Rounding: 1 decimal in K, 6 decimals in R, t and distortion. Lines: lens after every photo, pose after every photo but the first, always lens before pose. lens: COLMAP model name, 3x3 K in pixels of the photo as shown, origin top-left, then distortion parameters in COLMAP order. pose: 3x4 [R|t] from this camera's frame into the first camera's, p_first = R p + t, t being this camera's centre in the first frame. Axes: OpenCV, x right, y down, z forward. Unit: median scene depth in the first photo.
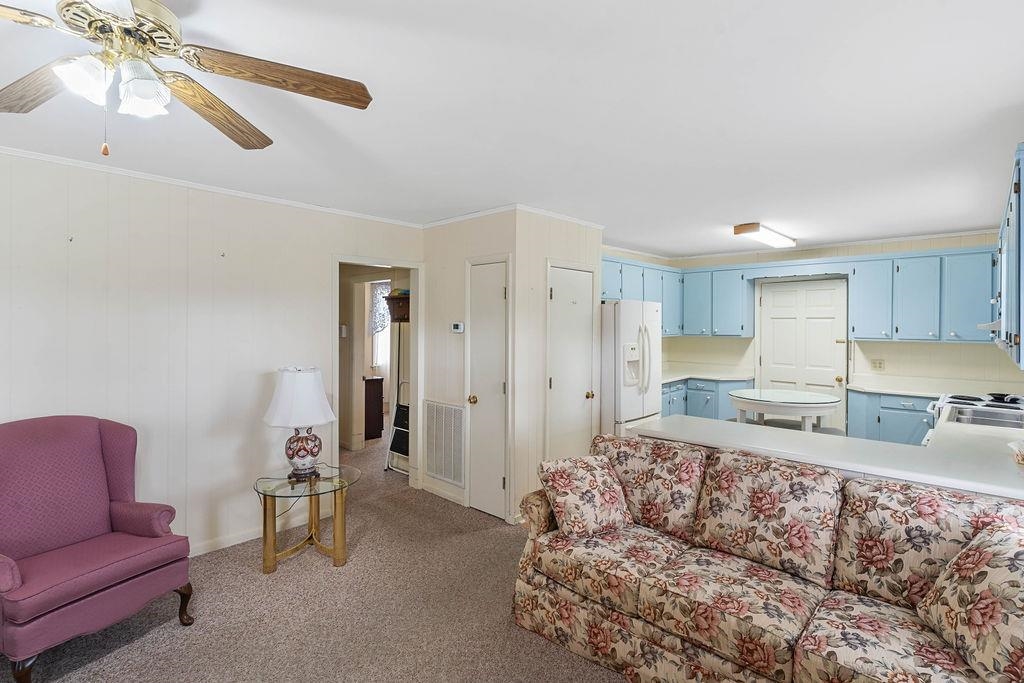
lens RADIAL K [[496.4, 0, 511.0], [0, 496.4, 318.7], [0, 0, 1]] dist [0.001223, 0.000155]
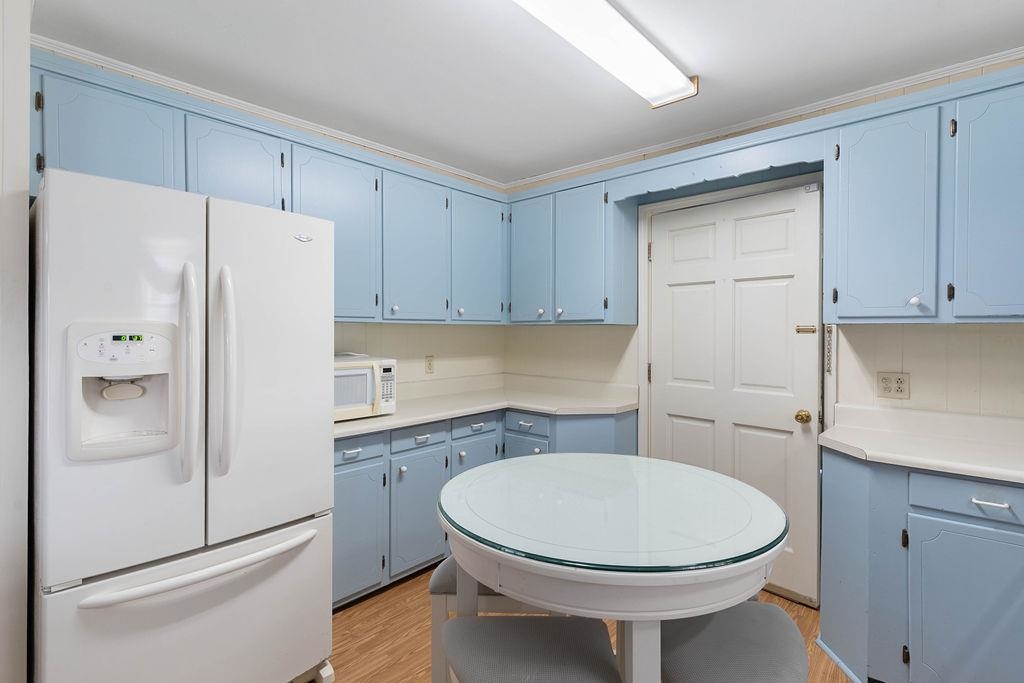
lens RADIAL K [[492.9, 0, 510.9], [0, 492.9, 325.9], [0, 0, 1]] dist [-0.000813, -0.000204]
pose [[0.999816, 0.002467, 0.019042, 0.434801], [-0.002381, 0.999987, -0.004509, 0.049224], [-0.019053, 0.004463, 0.999809, 0.629171]]
